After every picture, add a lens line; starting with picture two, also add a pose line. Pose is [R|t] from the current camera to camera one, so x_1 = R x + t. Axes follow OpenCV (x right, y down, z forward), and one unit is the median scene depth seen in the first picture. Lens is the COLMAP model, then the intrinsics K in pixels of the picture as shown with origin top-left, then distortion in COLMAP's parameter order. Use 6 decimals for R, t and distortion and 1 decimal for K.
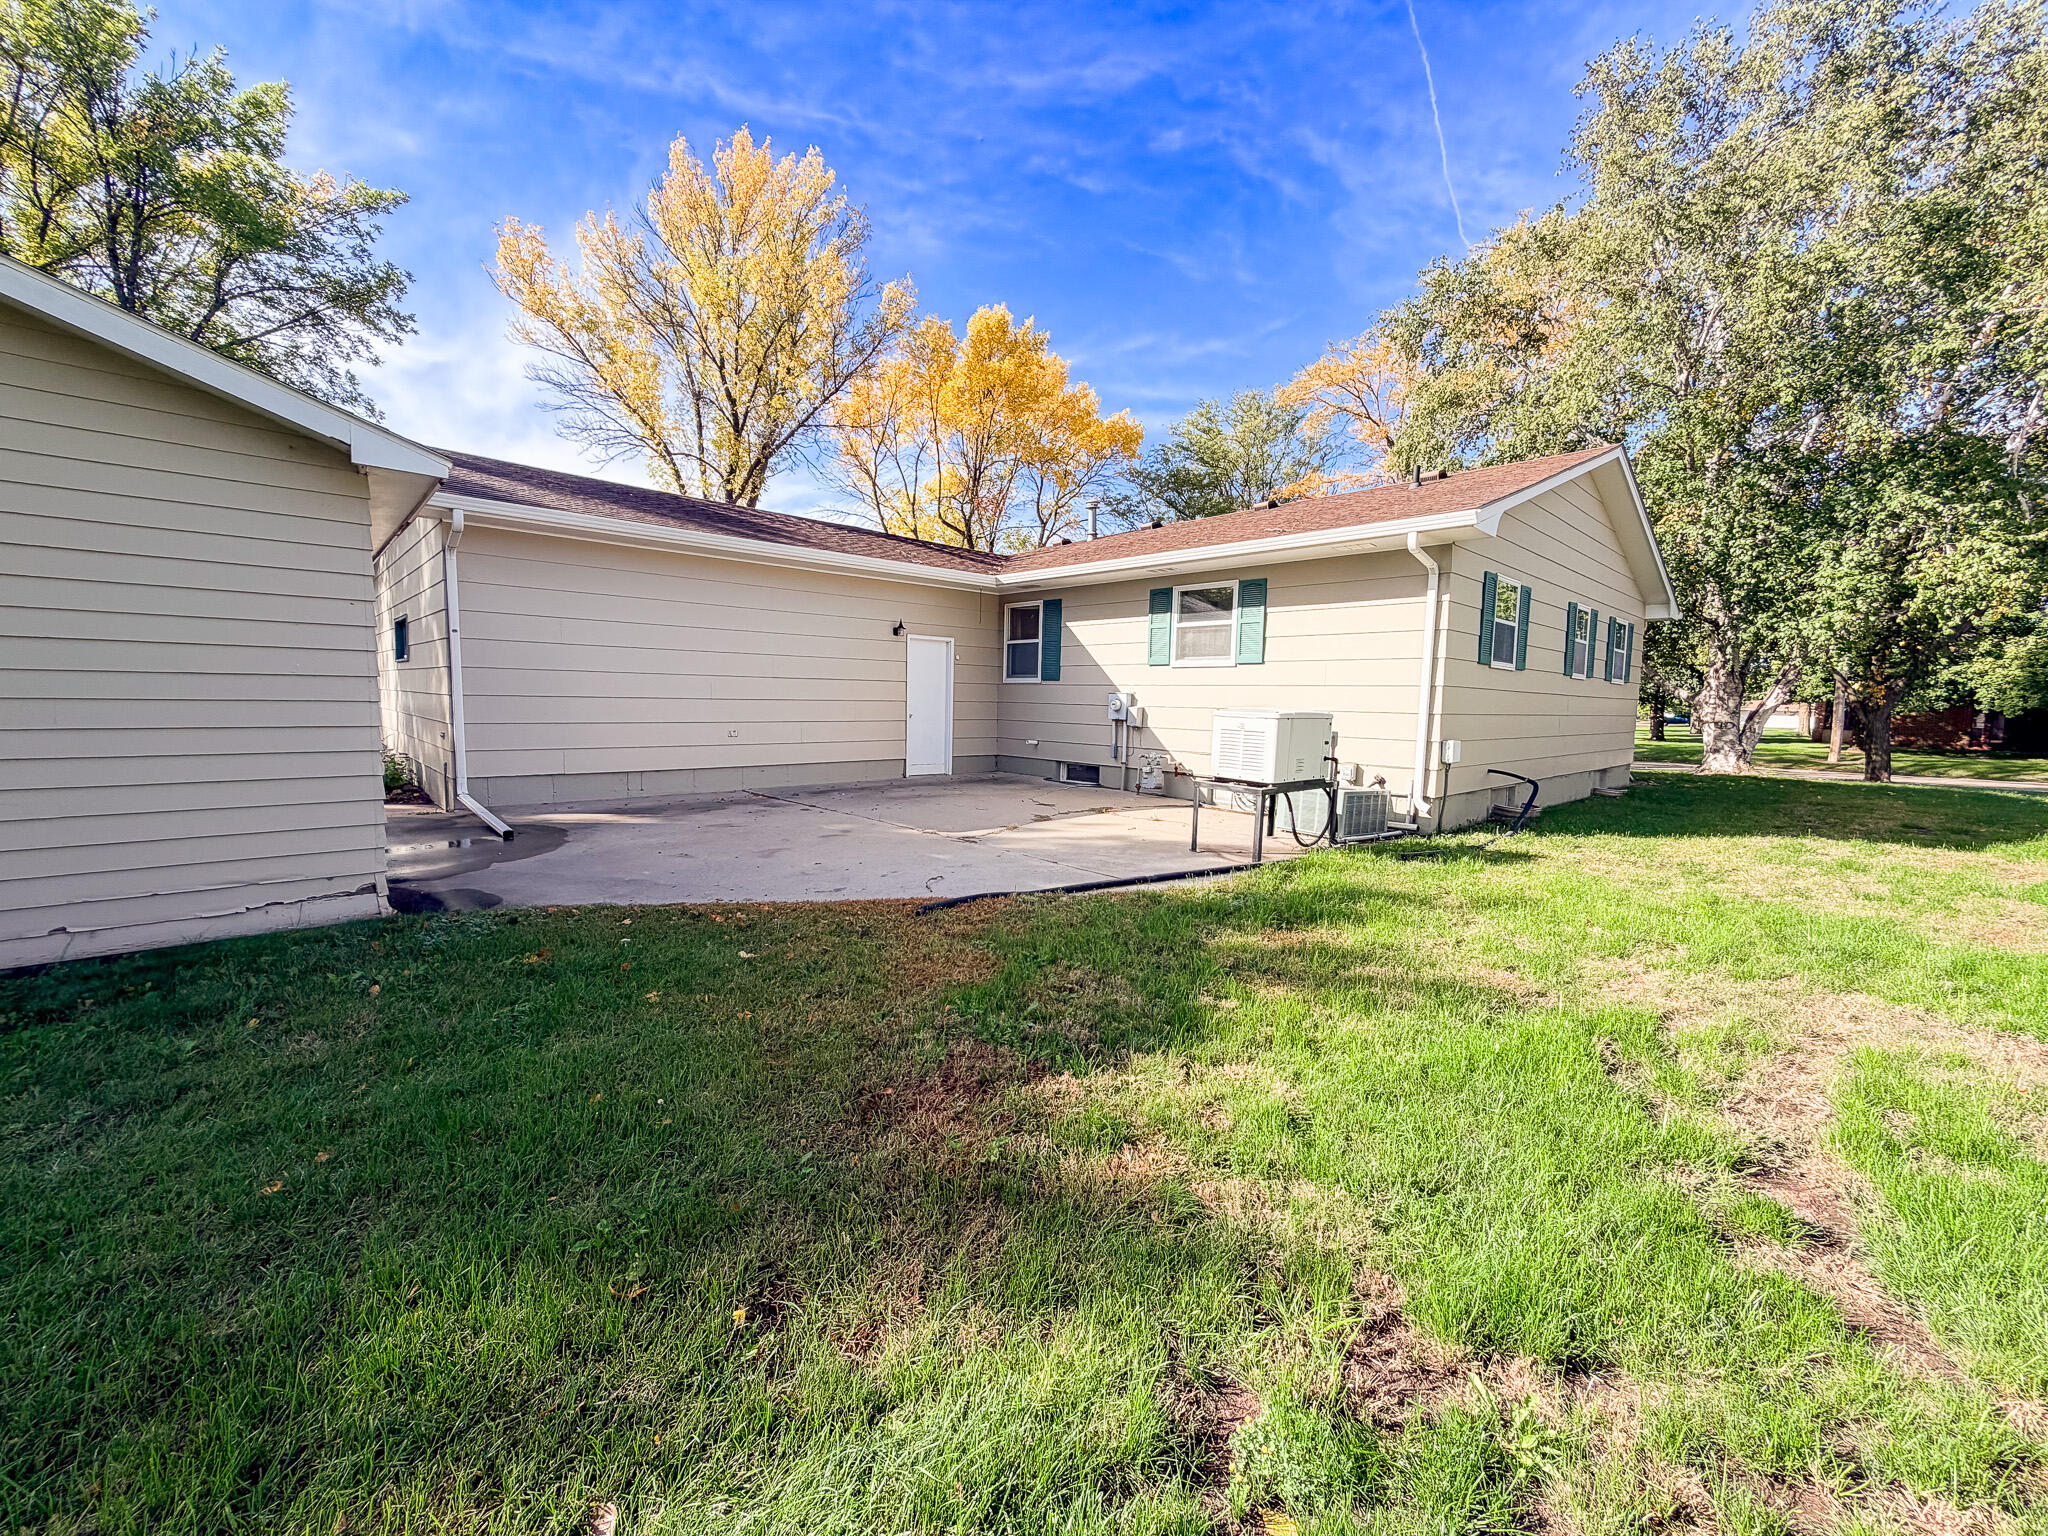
lens RADIAL K [[814.1, 0, 1015.3], [0, 814.1, 769.6], [0, 0, 1]] dist [-0.002531, 0.000566]
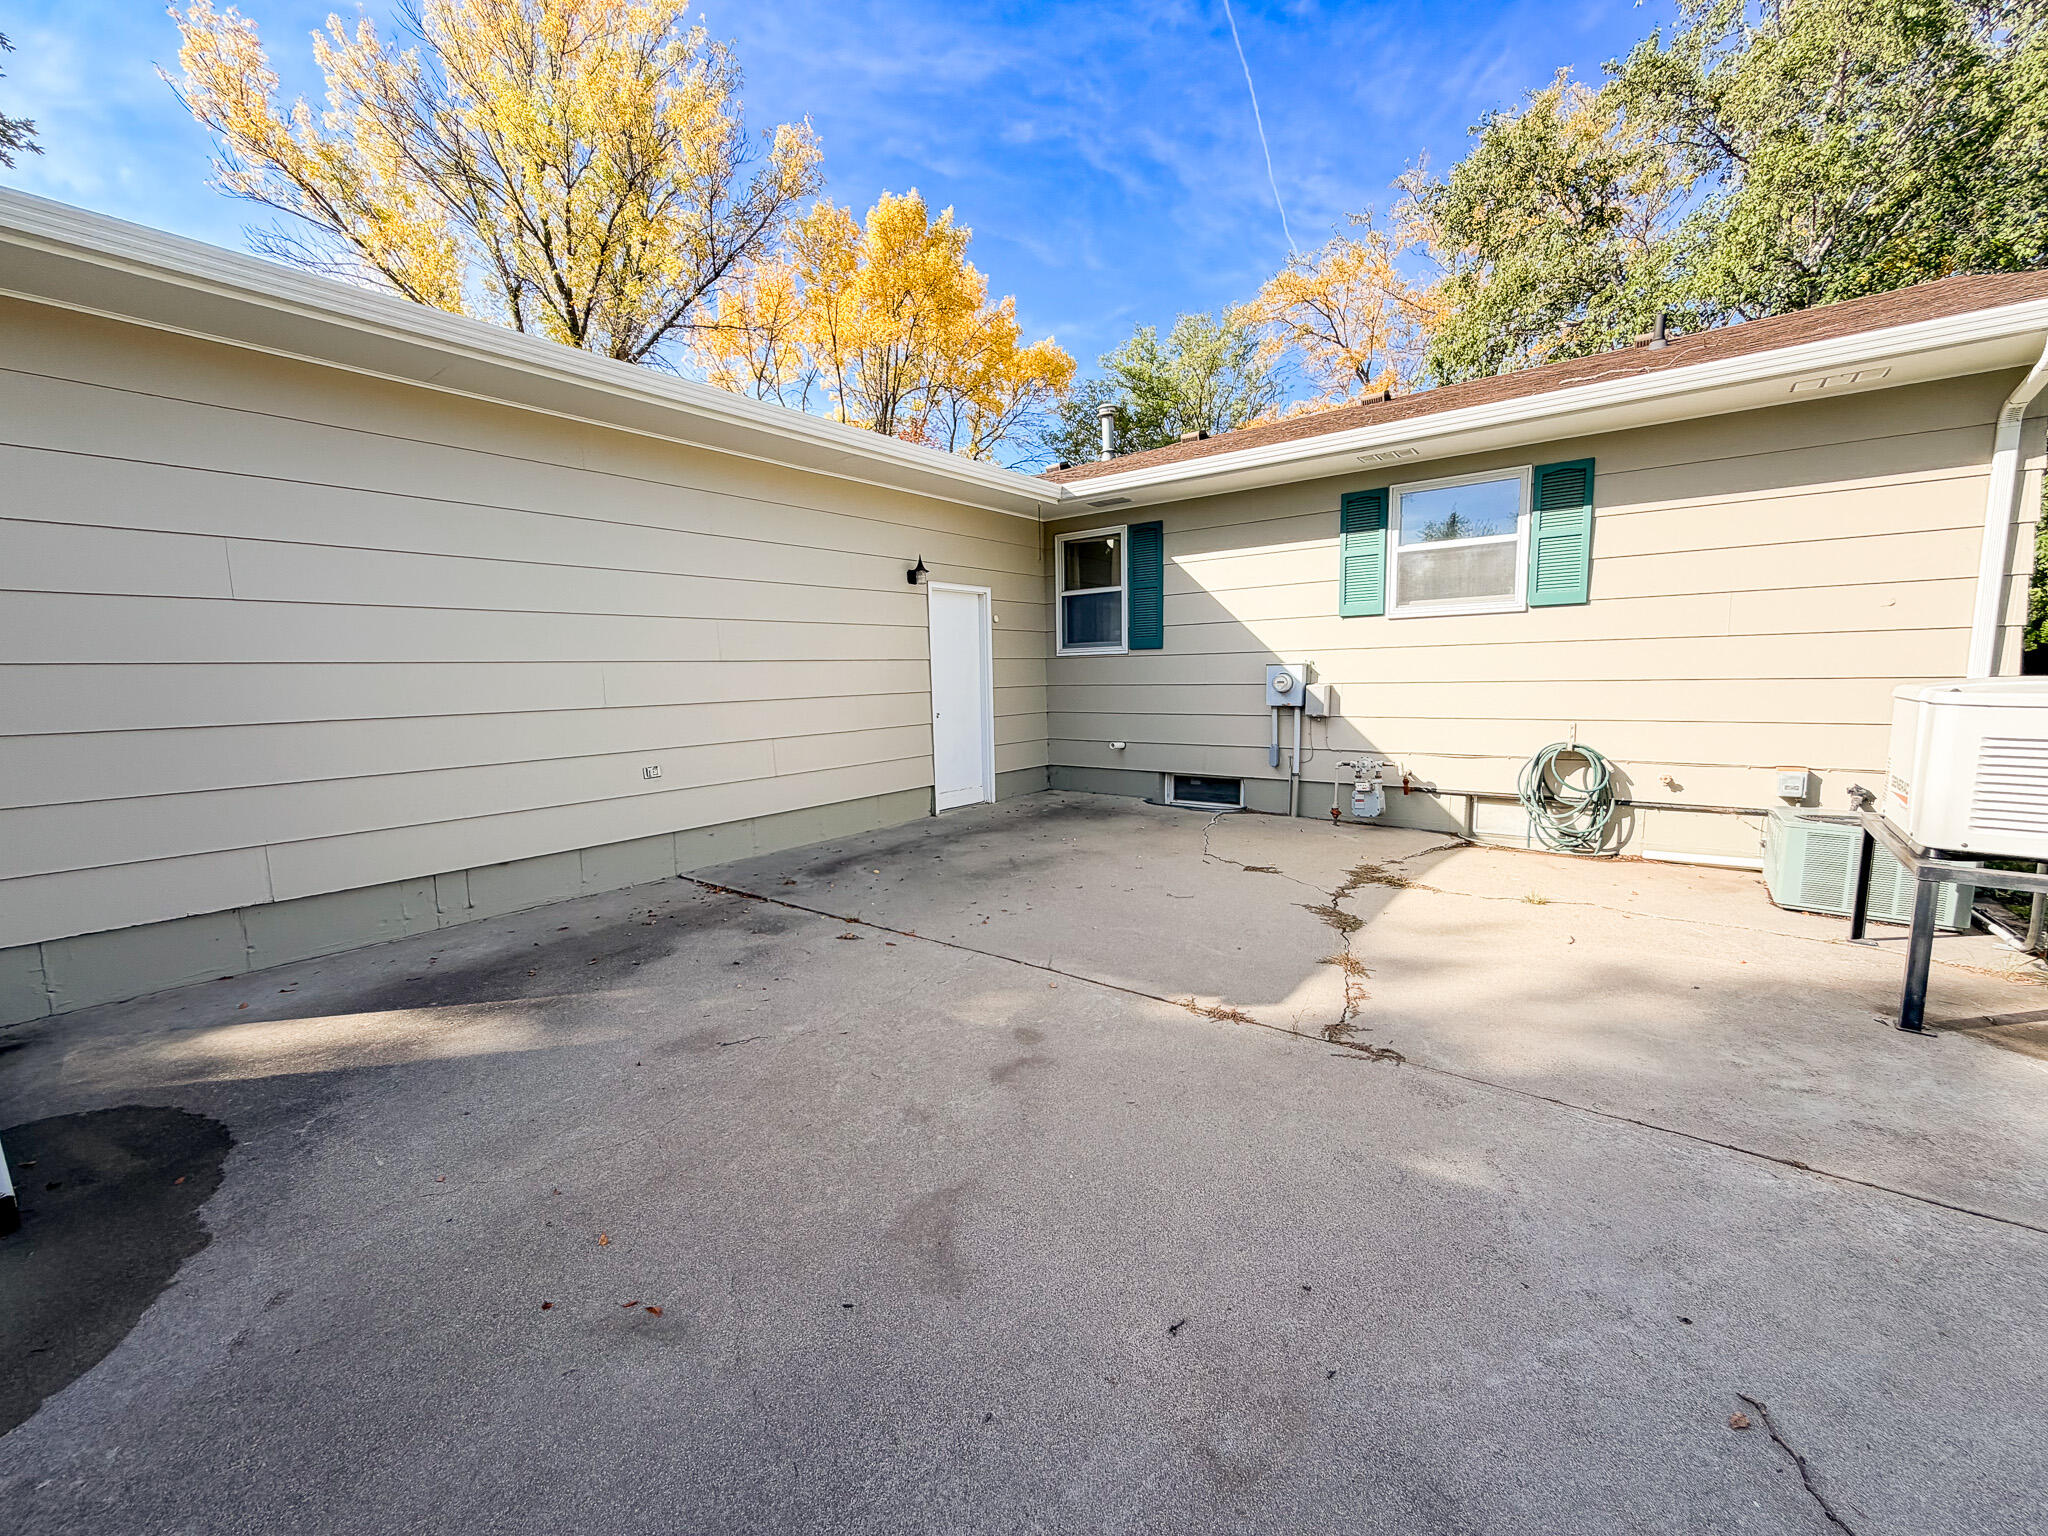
lens RADIAL K [[814.1, 0, 1015.3], [0, 814.1, 769.6], [0, 0, 1]] dist [-0.002531, 0.000566]
pose [[0.986182, -0.061254, 0.153924, -0.155429], [0.056616, 0.997805, 0.034344, -0.039603], [-0.155690, -0.025155, 0.987486, 0.353358]]
